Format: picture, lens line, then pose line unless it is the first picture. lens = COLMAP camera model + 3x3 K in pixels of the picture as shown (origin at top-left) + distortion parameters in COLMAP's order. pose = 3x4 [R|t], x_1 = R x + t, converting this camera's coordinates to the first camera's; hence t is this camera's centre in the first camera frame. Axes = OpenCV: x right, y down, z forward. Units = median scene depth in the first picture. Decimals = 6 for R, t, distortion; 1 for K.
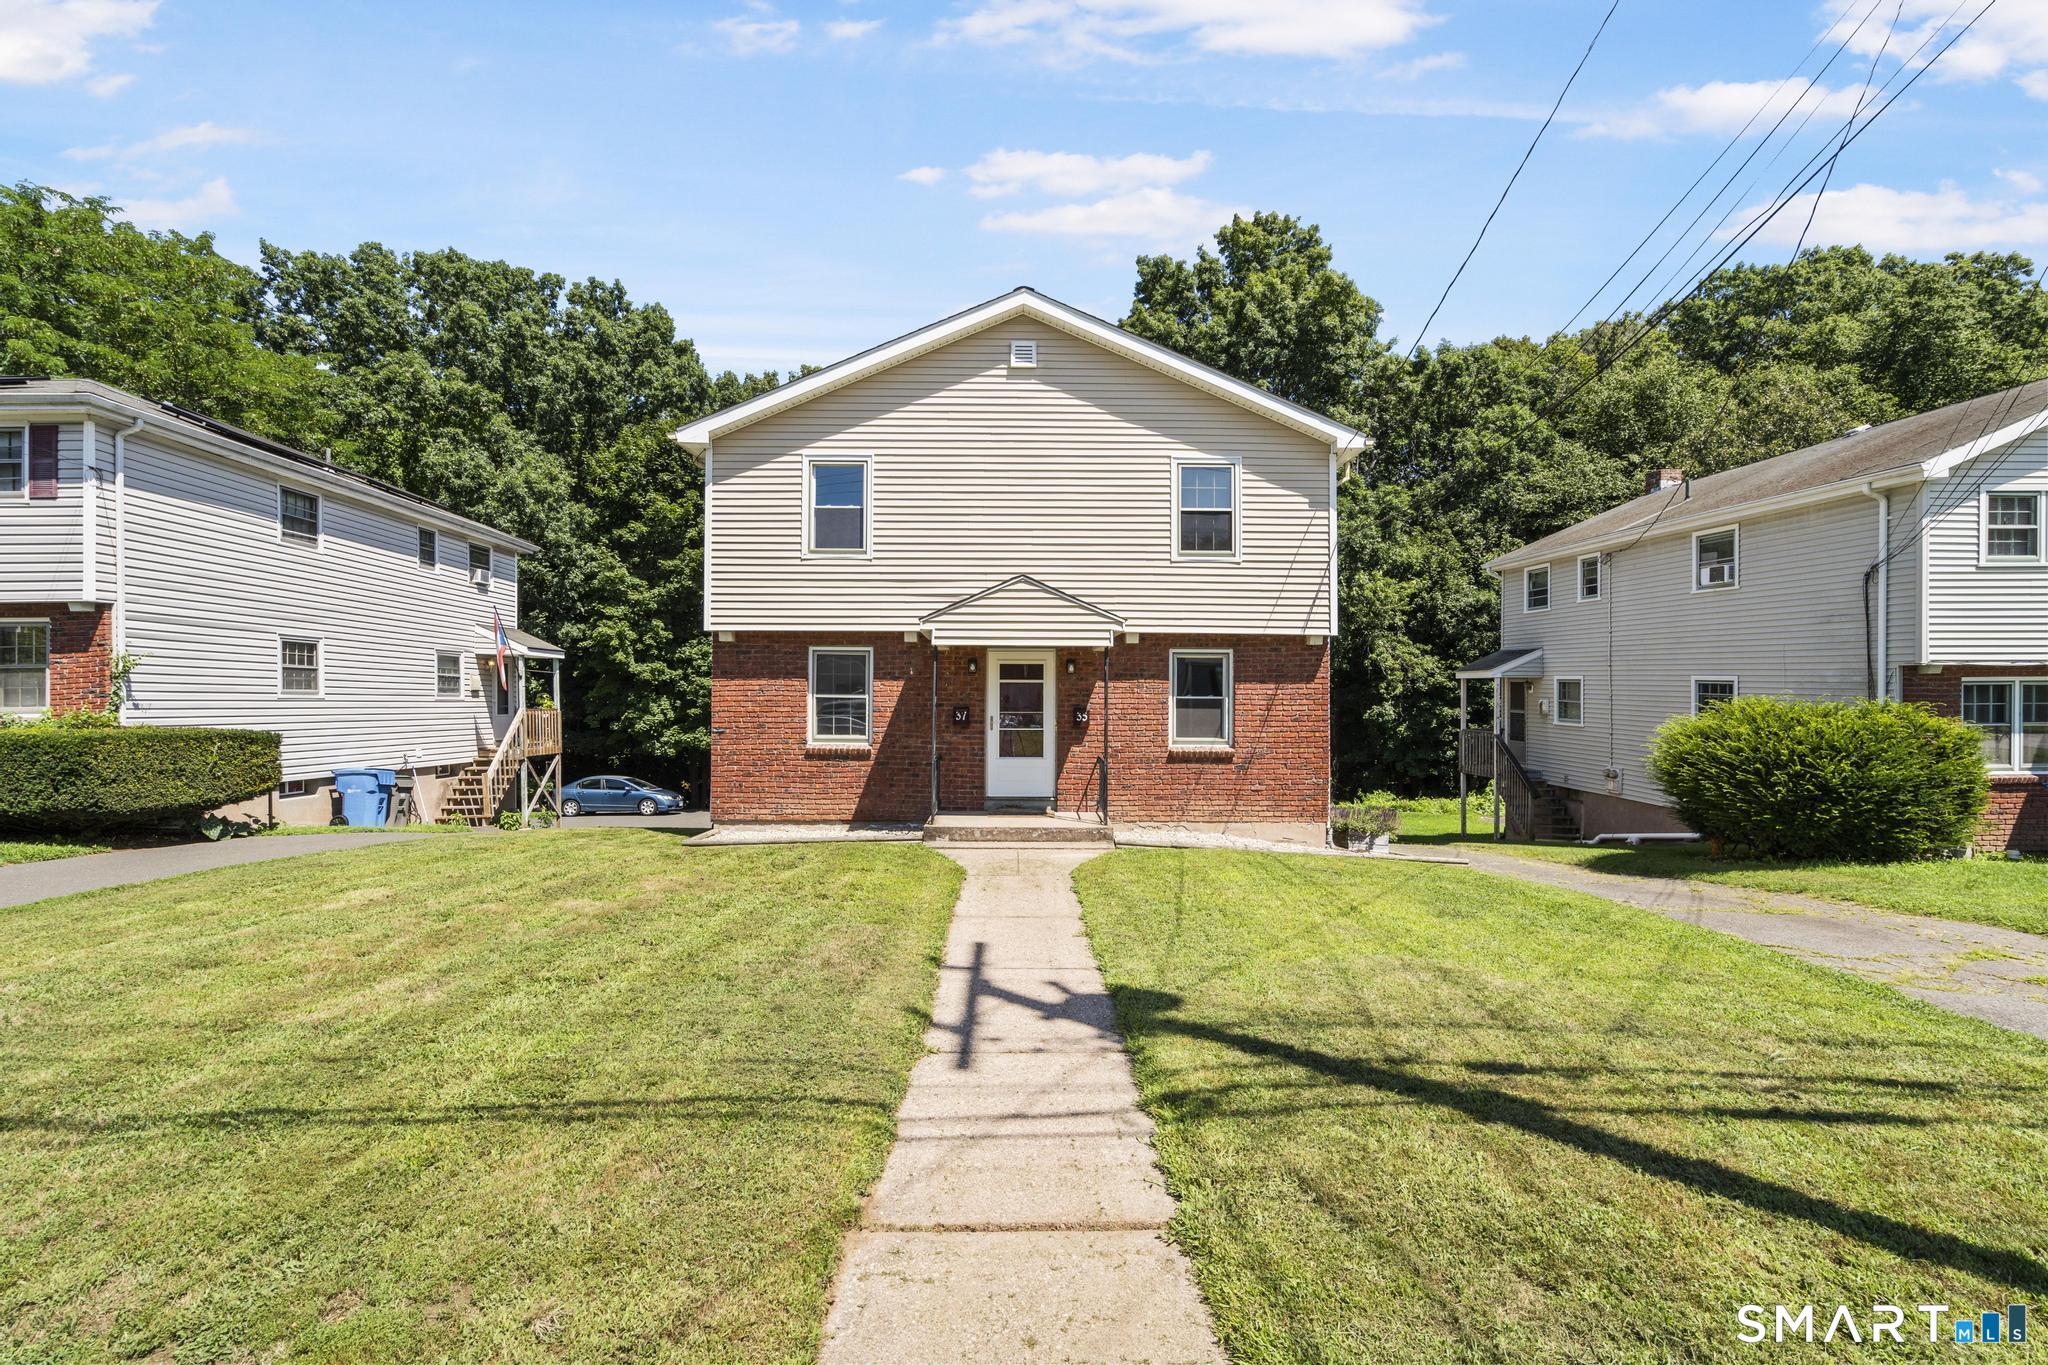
lens RADIAL K [[939.9, 0, 1037.9], [0, 939.9, 691.2], [0, 0, 1]] dist [-0.001481, 0.000782]
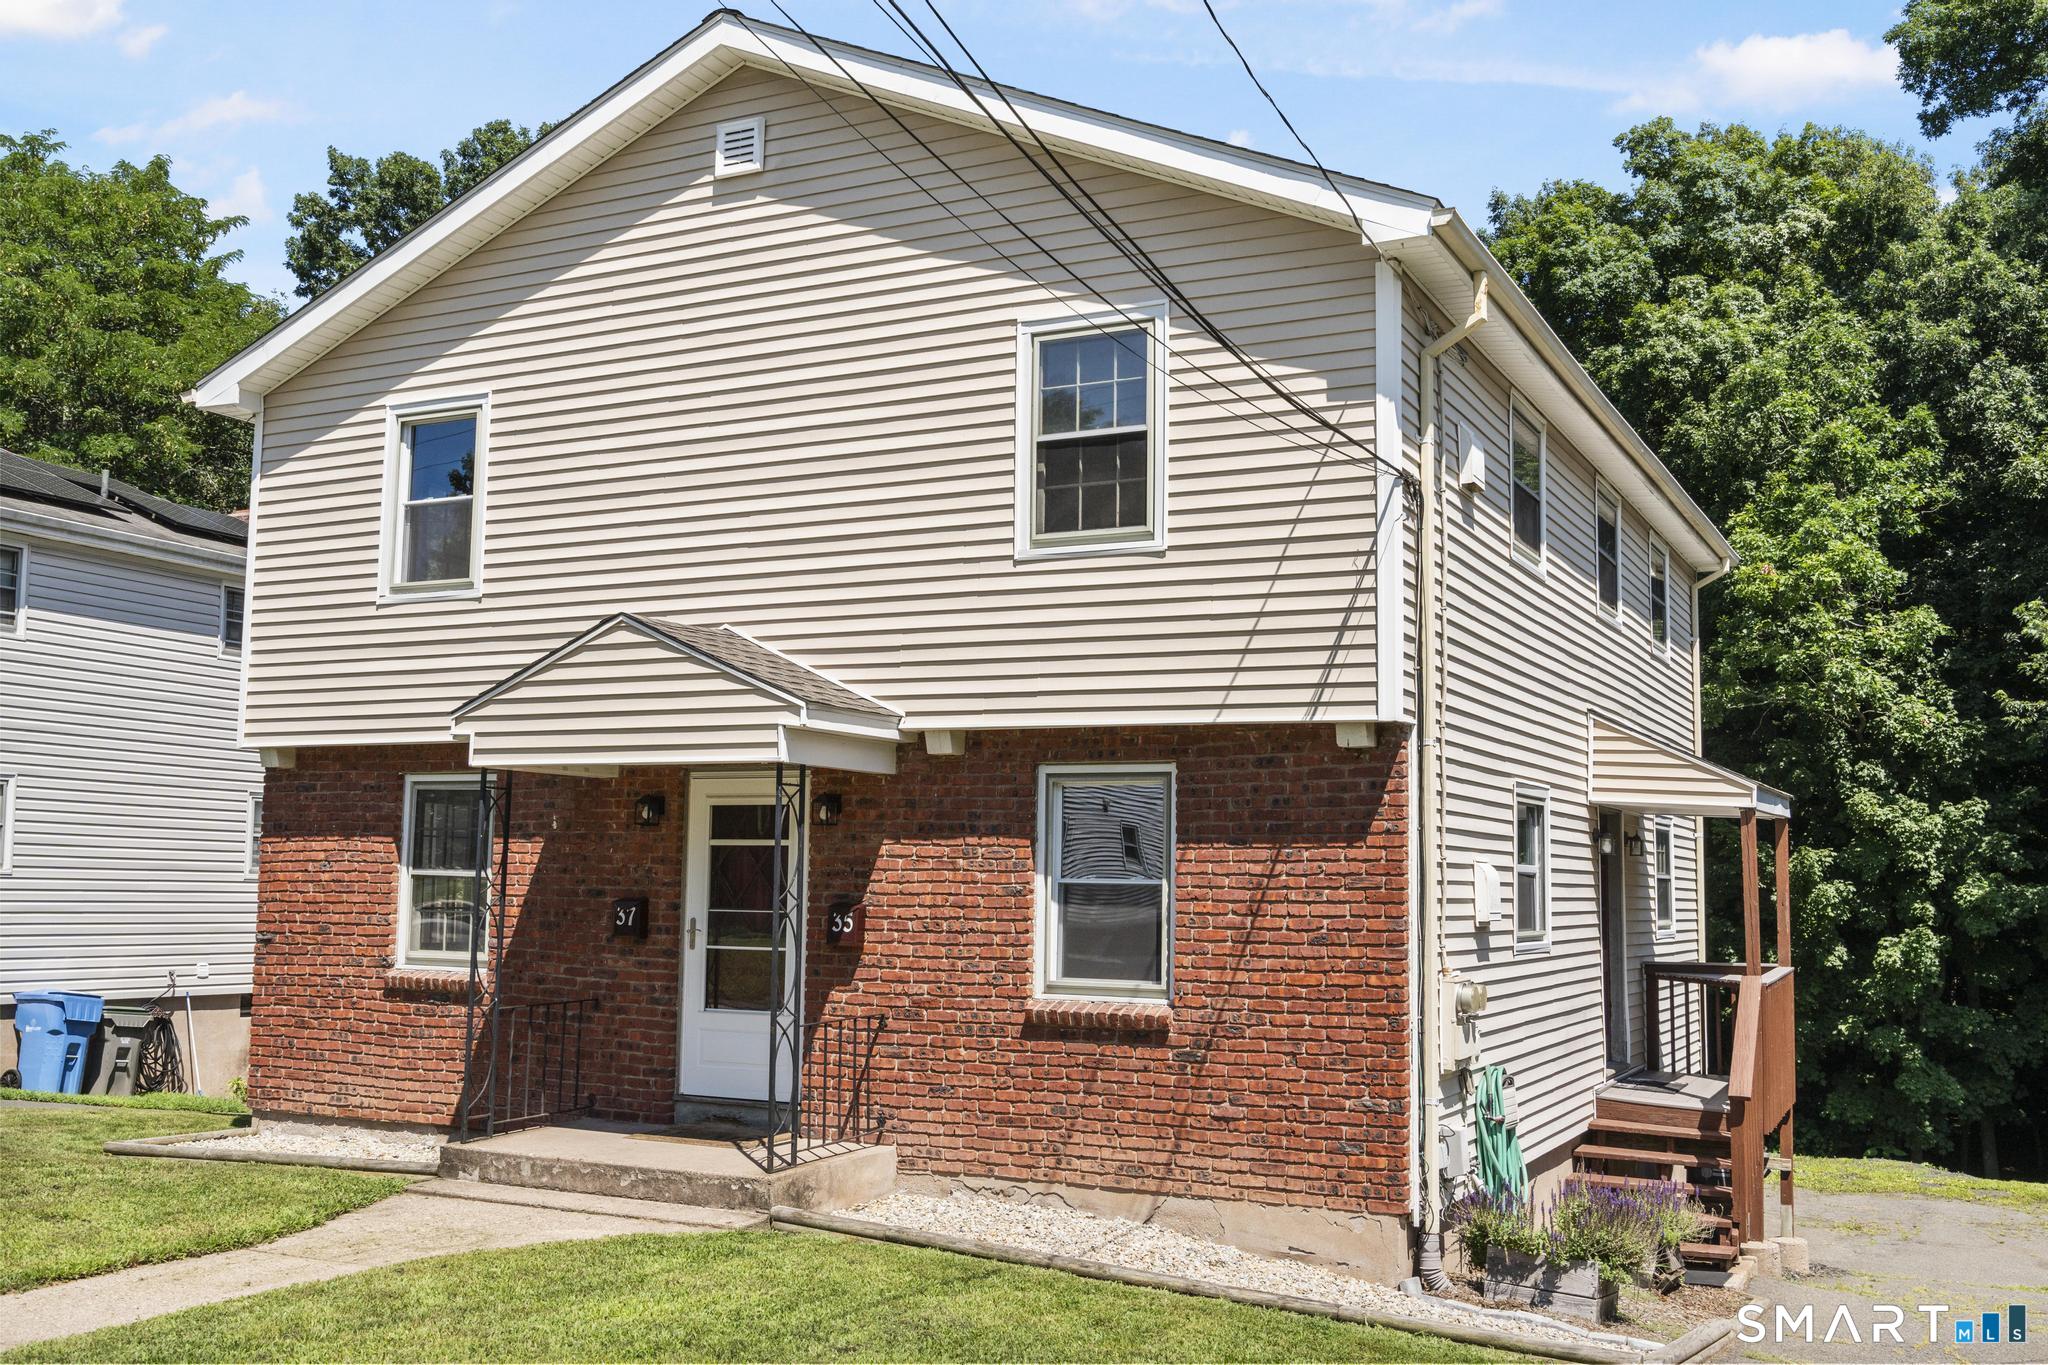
lens RADIAL K [[1995.1, 0, 1024.0], [0, 1995.1, 682.5], [0, 0, 1]] dist [0.015857, -0.012219]
pose [[0.878084, -0.039422, -0.476880, 0.569303], [-0.006782, 0.995475, -0.094781, 0.003211], [0.478458, 0.086460, 0.873843, 0.210292]]
